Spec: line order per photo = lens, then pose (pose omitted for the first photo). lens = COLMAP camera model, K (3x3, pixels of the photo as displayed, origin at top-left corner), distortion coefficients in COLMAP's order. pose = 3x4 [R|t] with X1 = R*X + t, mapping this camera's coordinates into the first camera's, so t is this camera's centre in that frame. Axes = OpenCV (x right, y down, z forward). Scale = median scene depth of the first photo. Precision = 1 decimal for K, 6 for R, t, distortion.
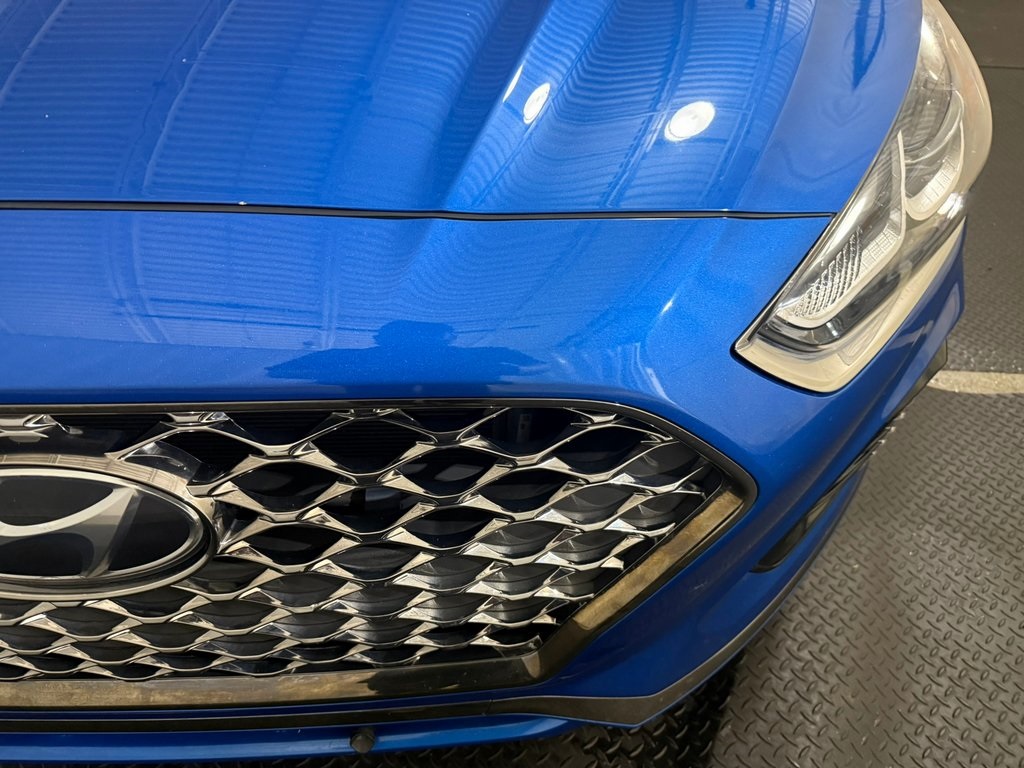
lens RADIAL K [[698.4, 0, 513.8], [0, 698.4, 396.4], [0, 0, 1]] dist [0.007362, -0.004549]
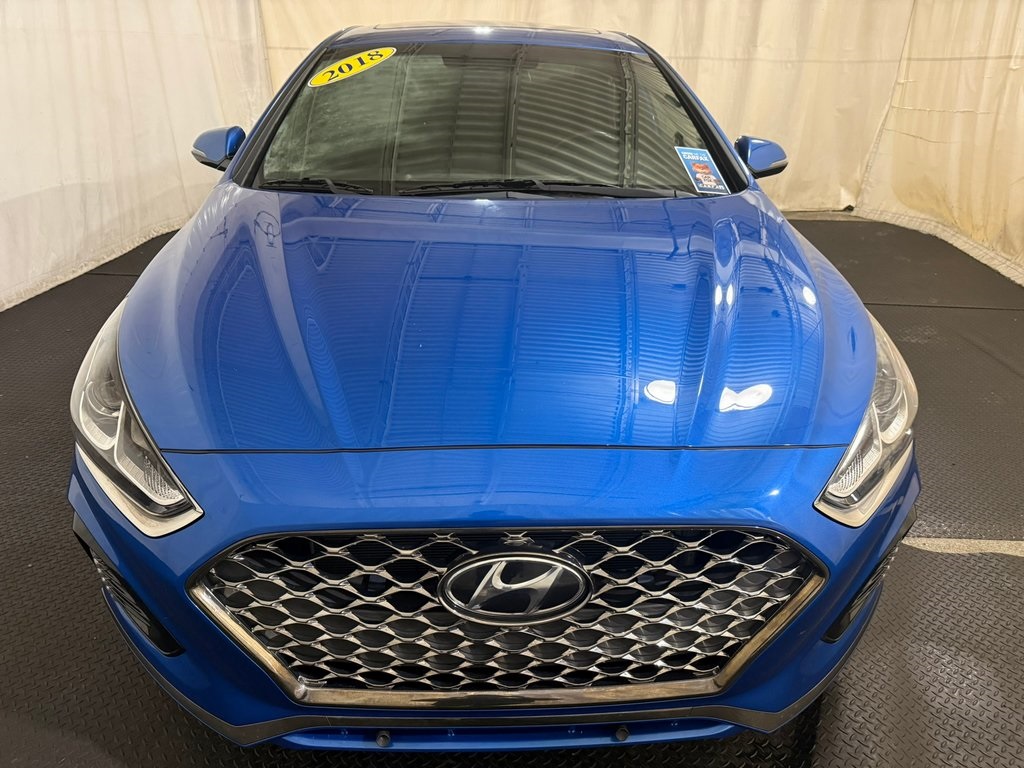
lens RADIAL K [[698.4, 0, 513.8], [0, 698.4, 396.4], [0, 0, 1]] dist [0.007362, -0.004549]
pose [[0.999957, -0.003965, 0.008408, -0.354241], [0.006073, 0.963422, -0.267919, 0.101777], [-0.007039, 0.267958, 0.963405, -0.663369]]
